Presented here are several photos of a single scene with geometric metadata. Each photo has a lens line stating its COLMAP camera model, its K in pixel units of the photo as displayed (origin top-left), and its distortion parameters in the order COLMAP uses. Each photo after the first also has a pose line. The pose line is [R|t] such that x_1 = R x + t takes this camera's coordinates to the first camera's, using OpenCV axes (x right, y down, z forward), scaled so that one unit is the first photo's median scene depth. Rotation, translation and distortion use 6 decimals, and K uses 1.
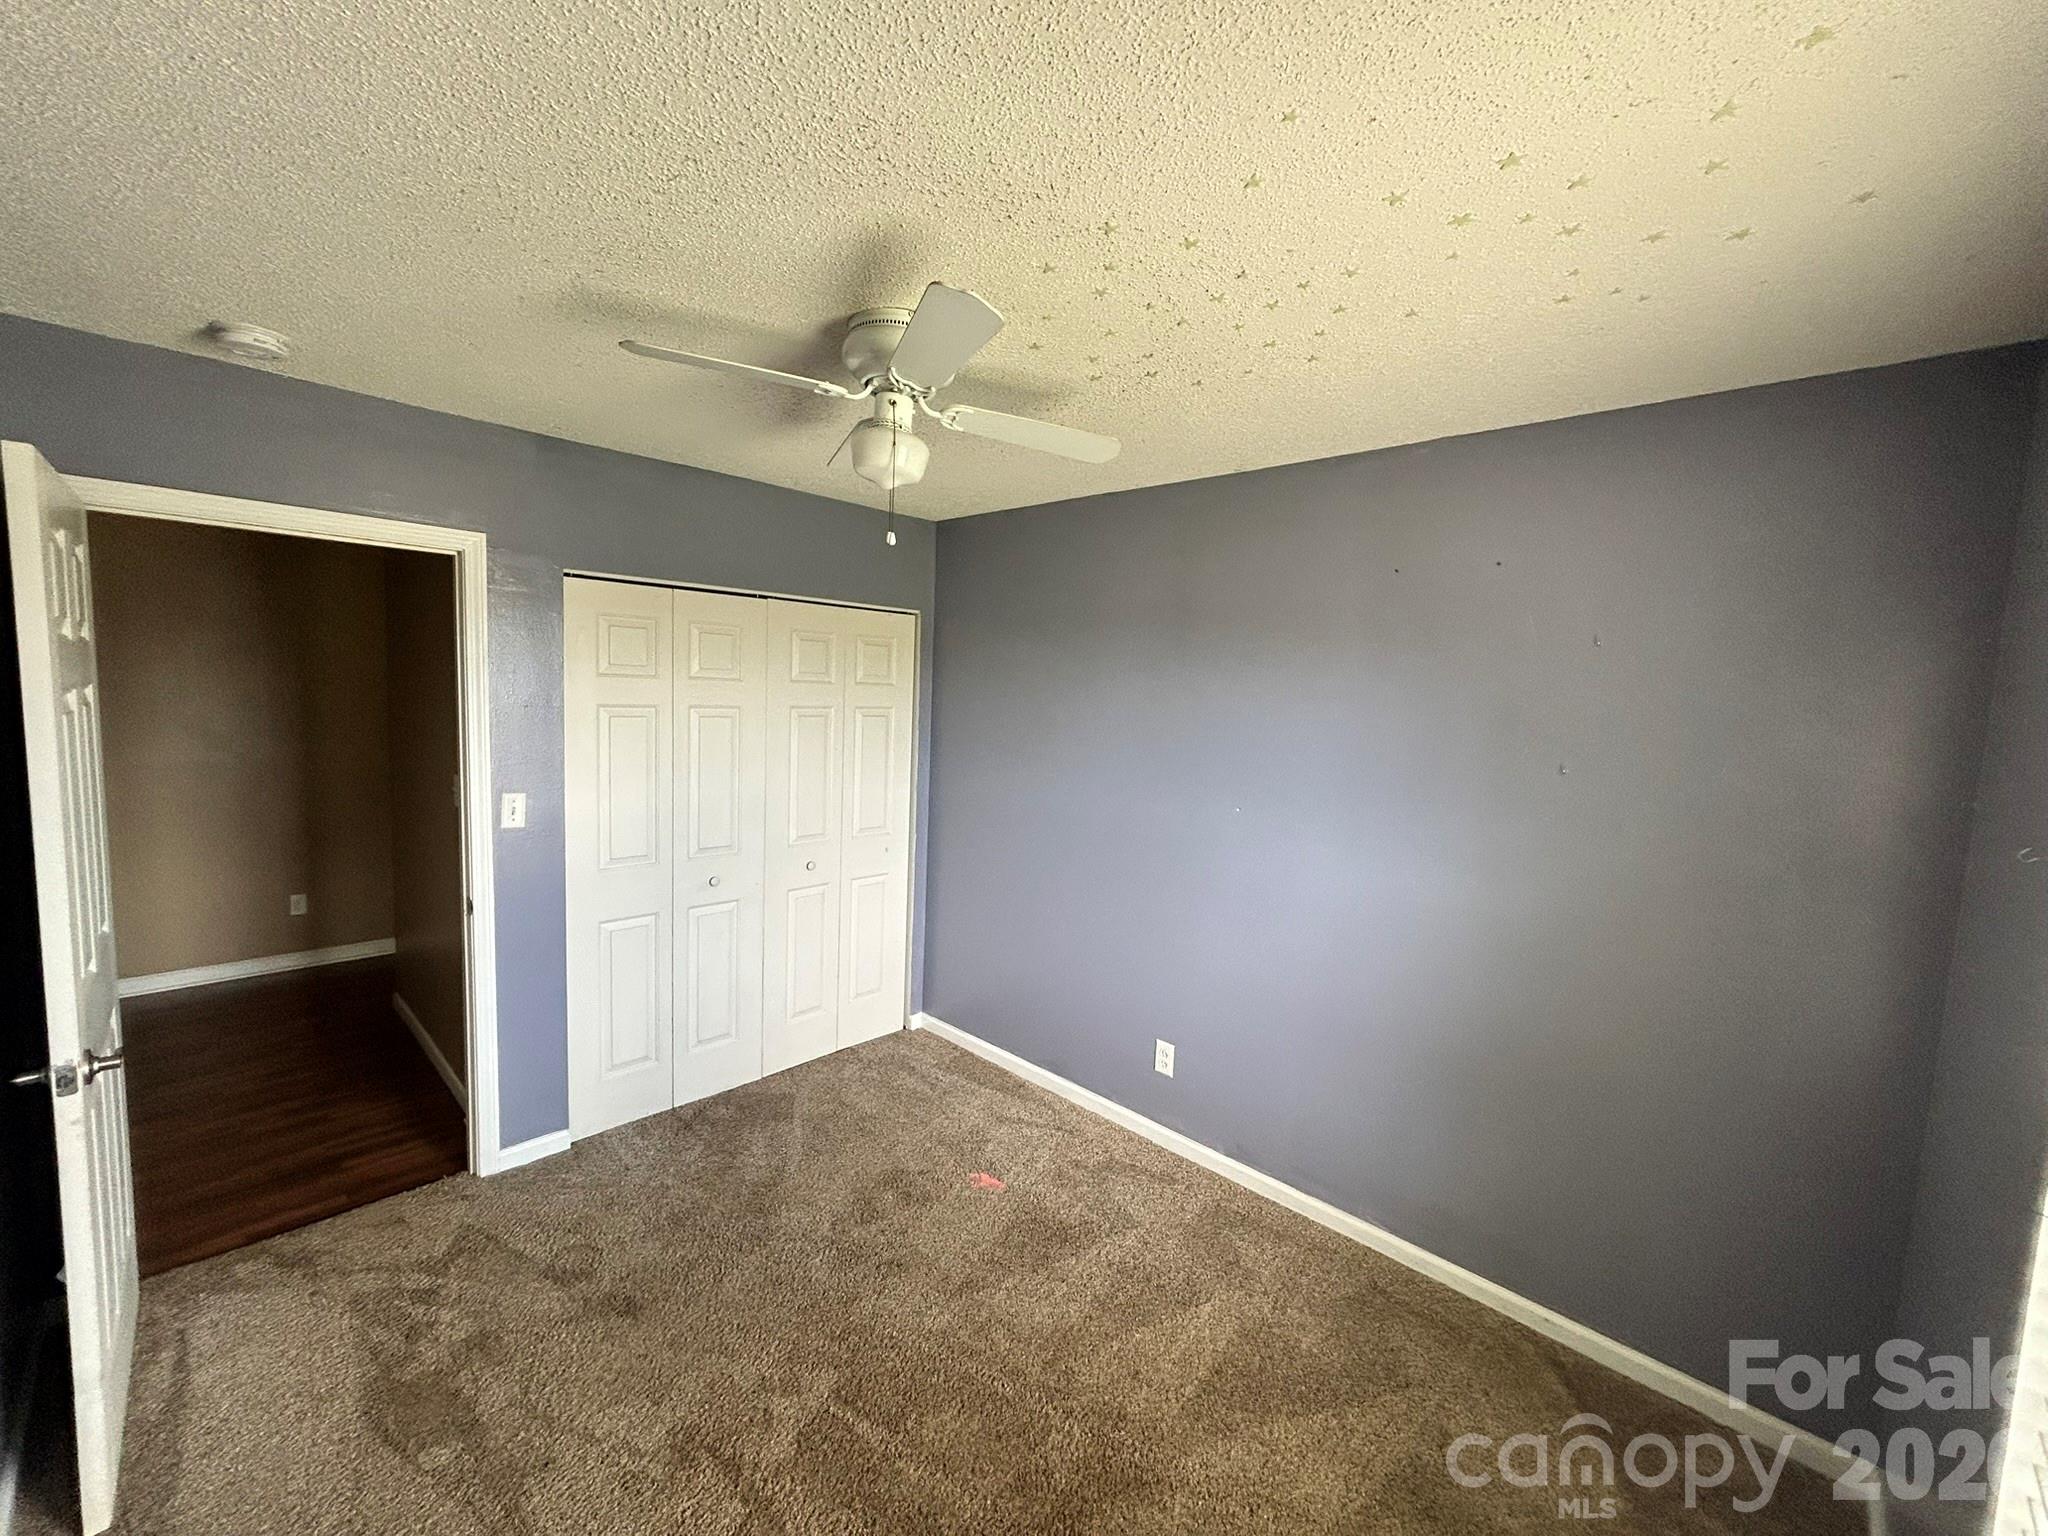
lens RADIAL K [[831.5, 0, 1019.0], [0, 831.5, 766.6], [0, 0, 1]] dist [0.000138, 0.000036]
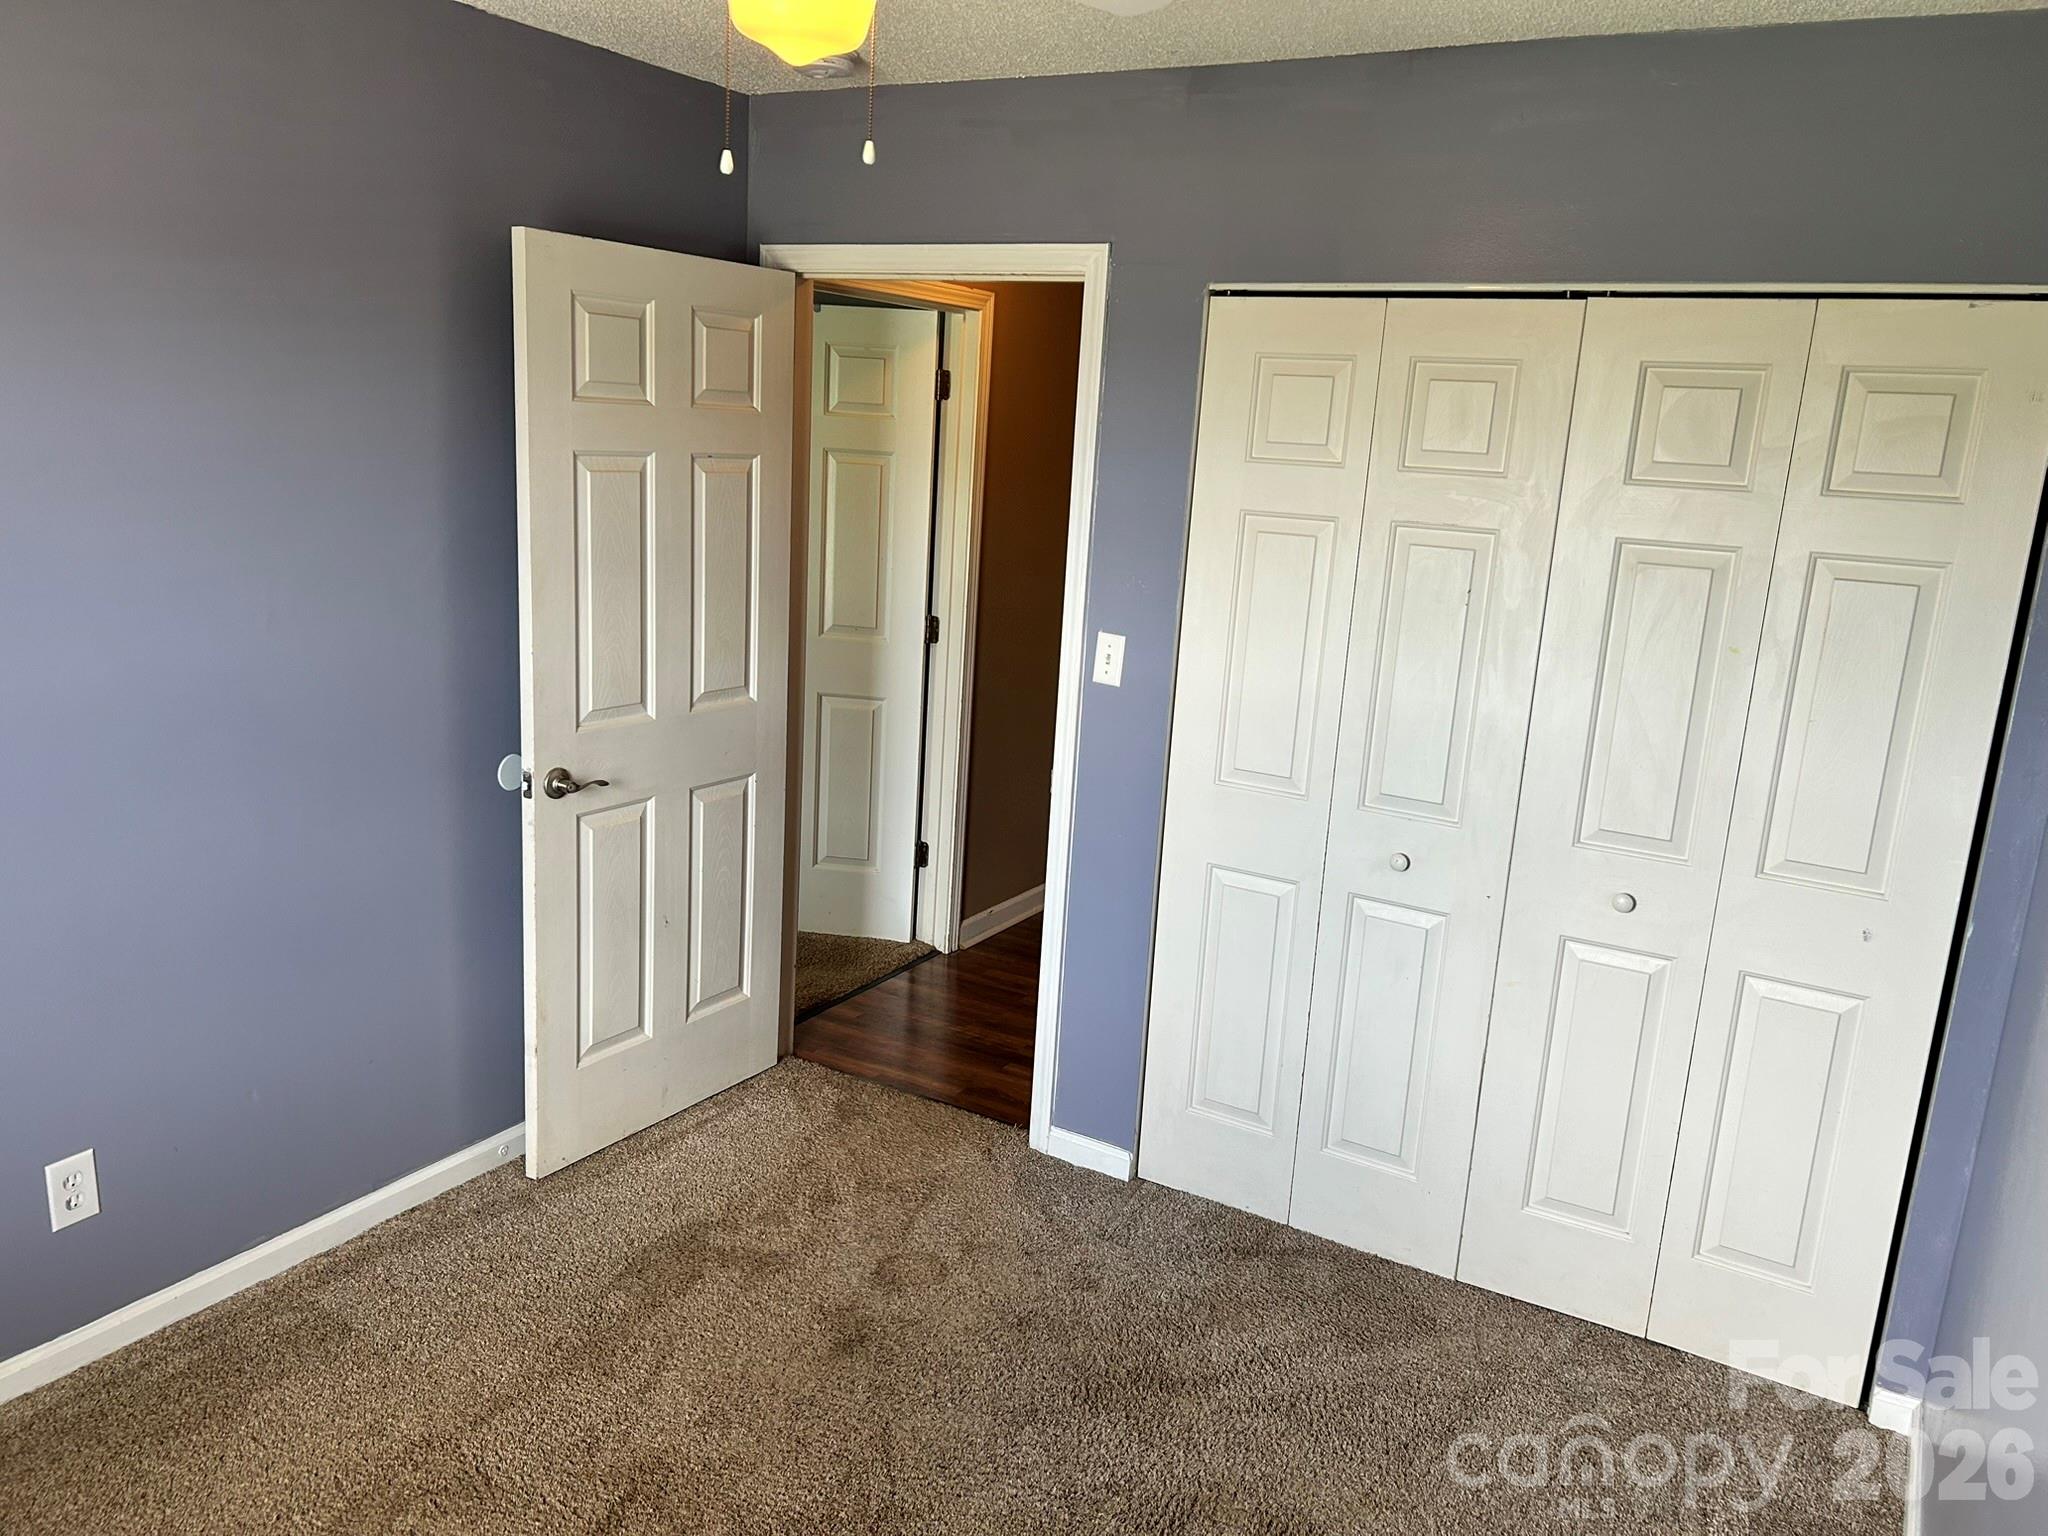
lens RADIAL K [[1550.8, 0, 1015.3], [0, 1550.8, 775.9], [0, 0, 1]] dist [0.049818, -0.049325]
pose [[0.227119, 0.186492, -0.955844, 0.606246], [-0.142724, 0.977270, 0.156760, -0.041540], [0.963352, 0.100818, 0.248573, 0.615037]]
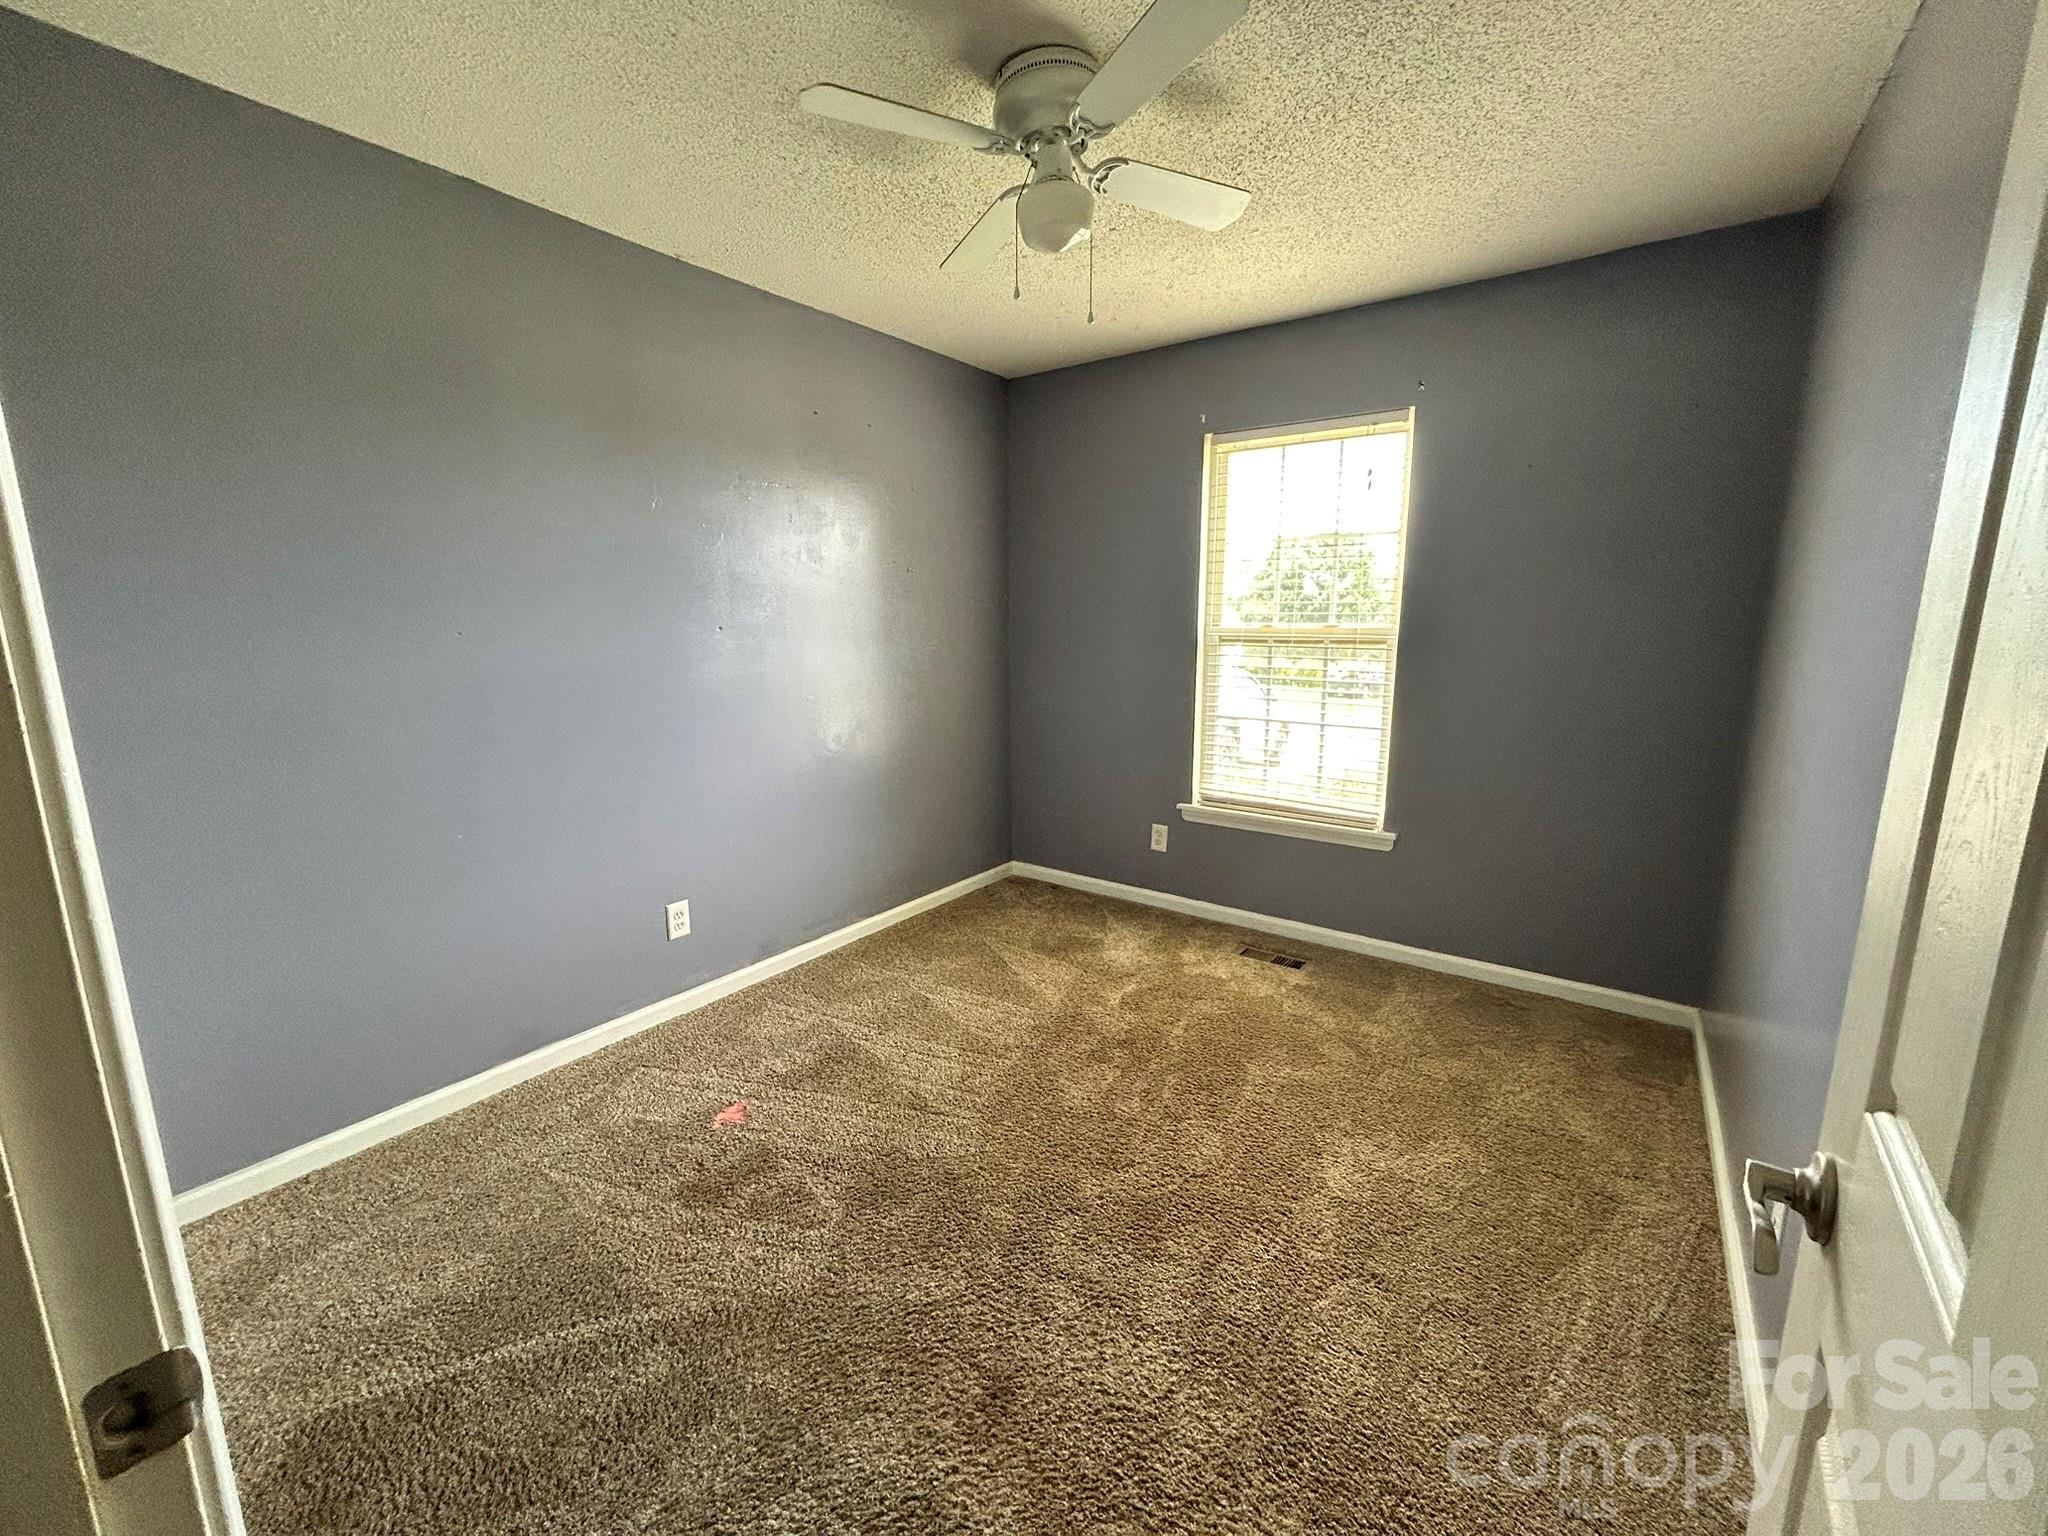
lens RADIAL K [[831.5, 0, 1028.3], [0, 831.5, 762.9], [0, 0, 1]] dist [0.000138, 0.000036]
pose [[-0.132813, -0.221398, 0.966097, -0.805260], [0.105536, 0.966032, 0.235891, 0.014233], [-0.985506, 0.133287, -0.104936, 0.788665]]
